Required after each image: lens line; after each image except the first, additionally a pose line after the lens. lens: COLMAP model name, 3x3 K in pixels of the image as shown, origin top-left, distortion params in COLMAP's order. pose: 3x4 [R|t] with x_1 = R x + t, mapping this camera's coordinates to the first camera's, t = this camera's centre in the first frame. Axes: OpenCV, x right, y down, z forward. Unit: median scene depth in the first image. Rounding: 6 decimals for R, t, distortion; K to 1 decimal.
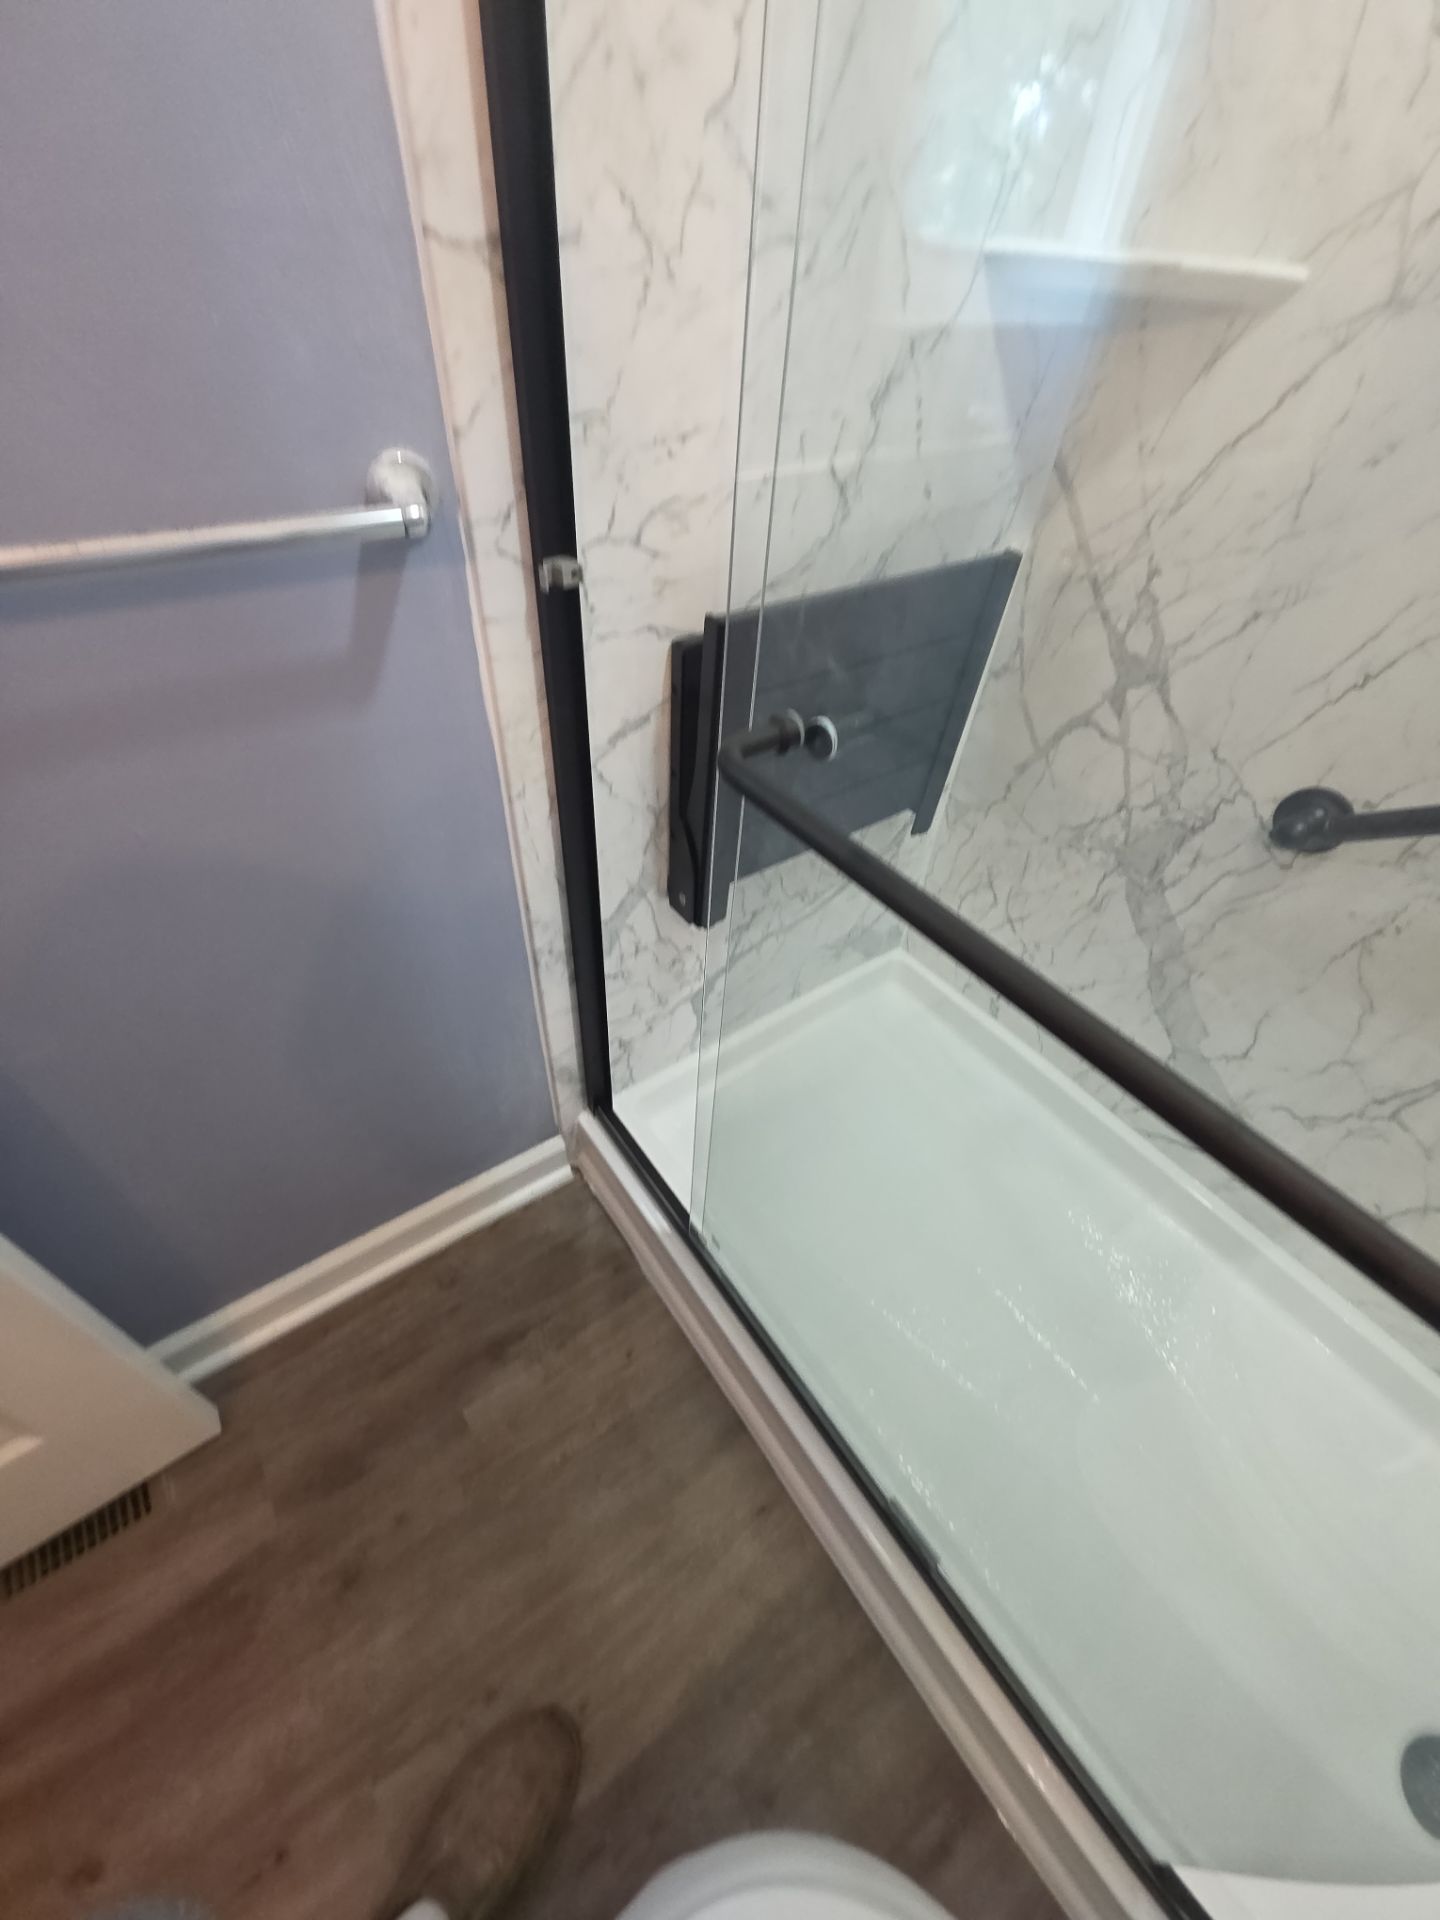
lens RADIAL K [[766.5, 0, 718.5], [0, 766.5, 949.9], [0, 0, 1]] dist [0.011885, -0.007556]
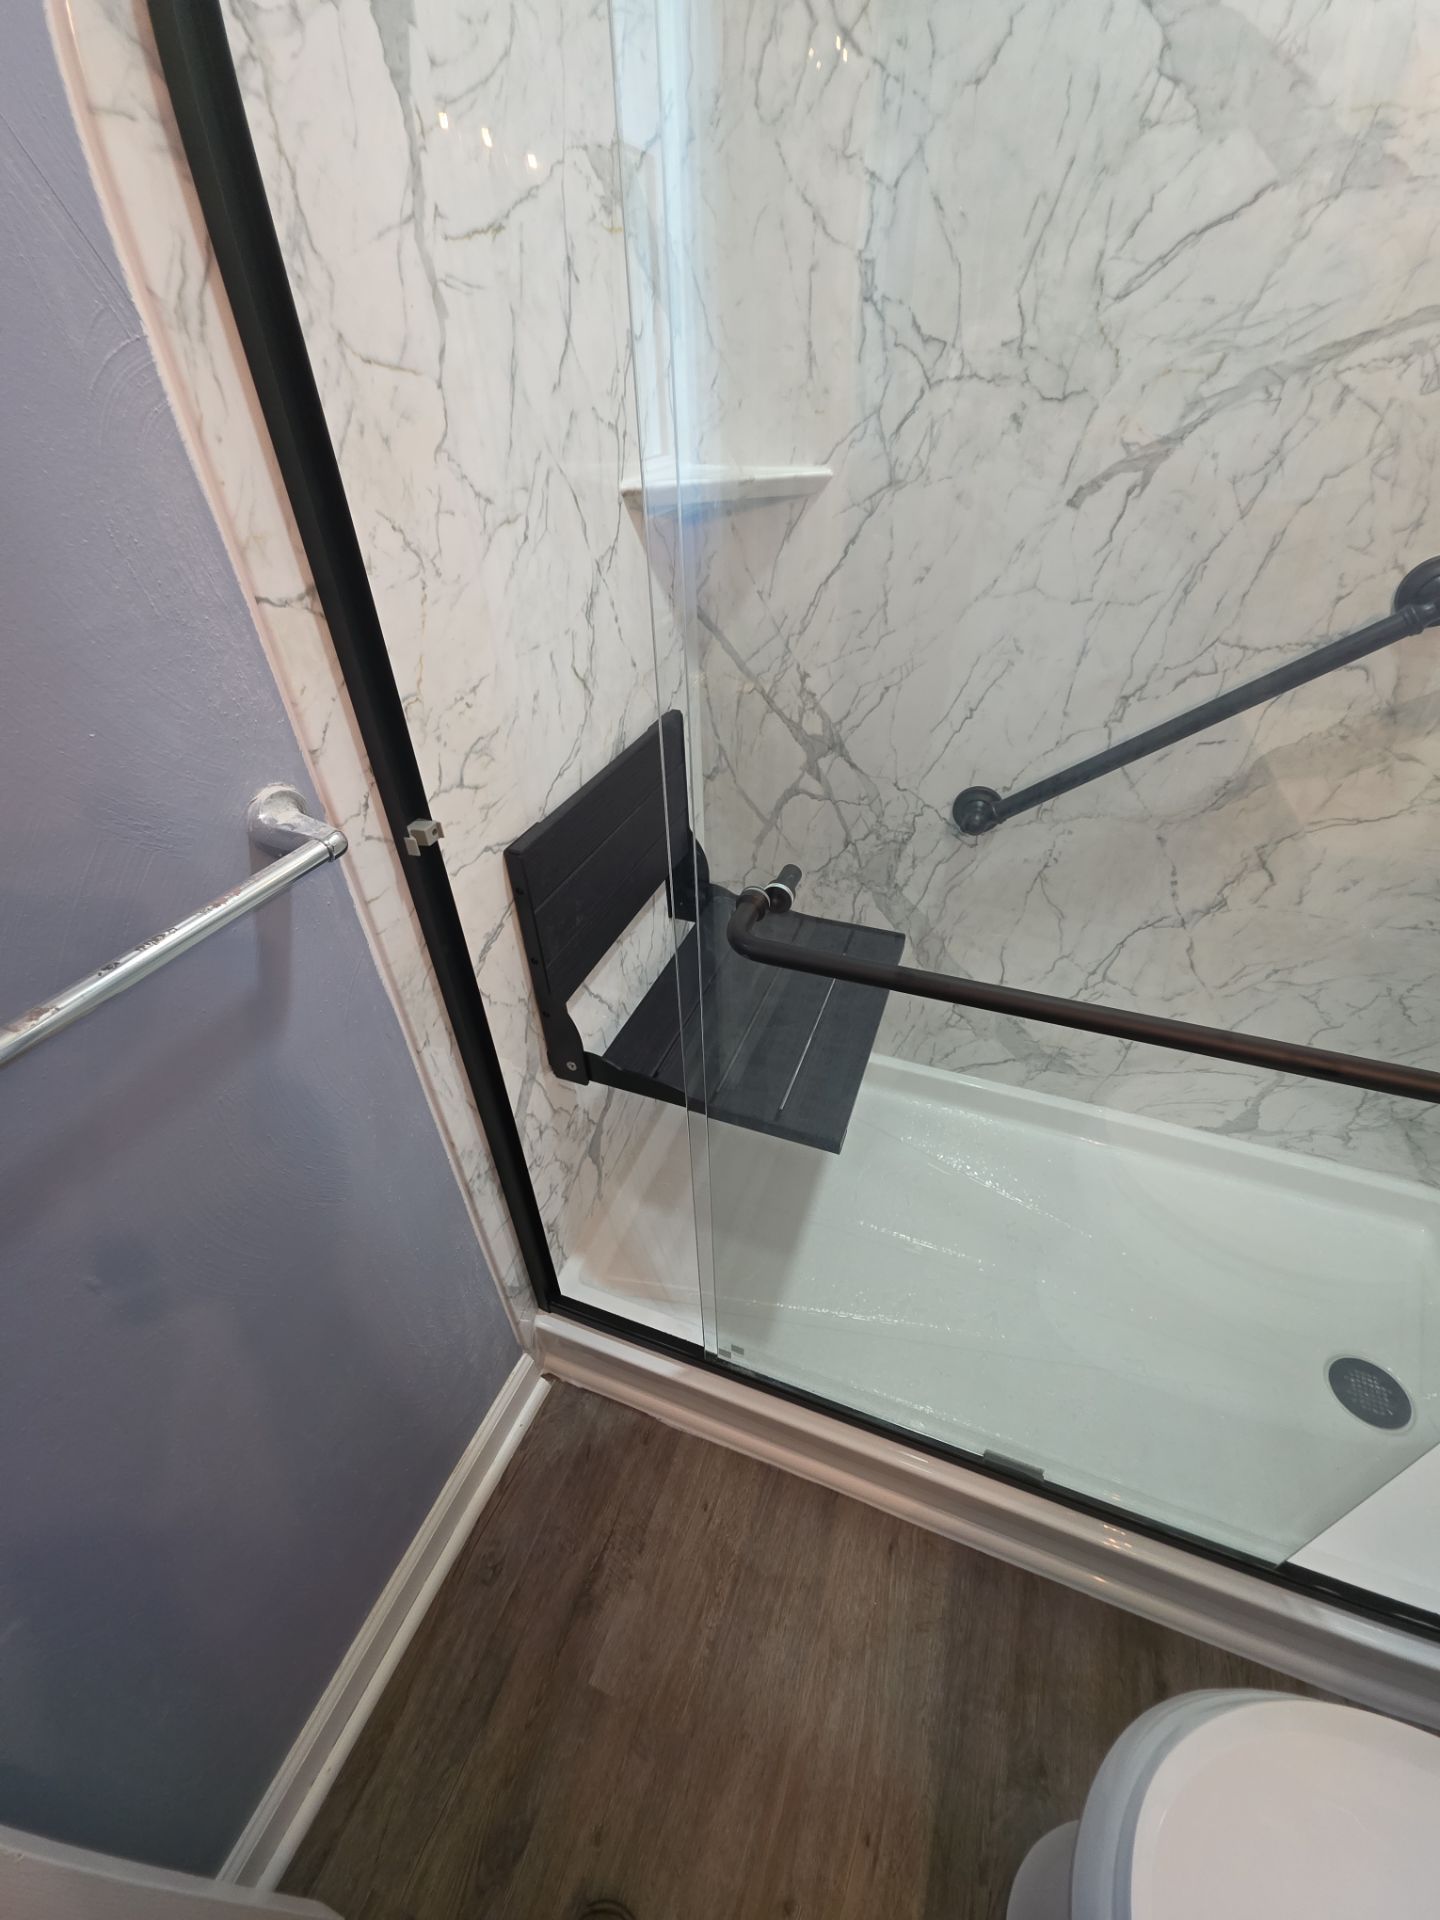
lens RADIAL K [[766.5, 0, 718.5], [0, 766.5, 949.9], [0, 0, 1]] dist [0.011885, -0.007556]
pose [[0.831440, -0.390650, 0.395096, -0.248588], [0.432049, 0.901677, -0.017673, -0.111725], [-0.349345, 0.185394, 0.918470, -0.056586]]
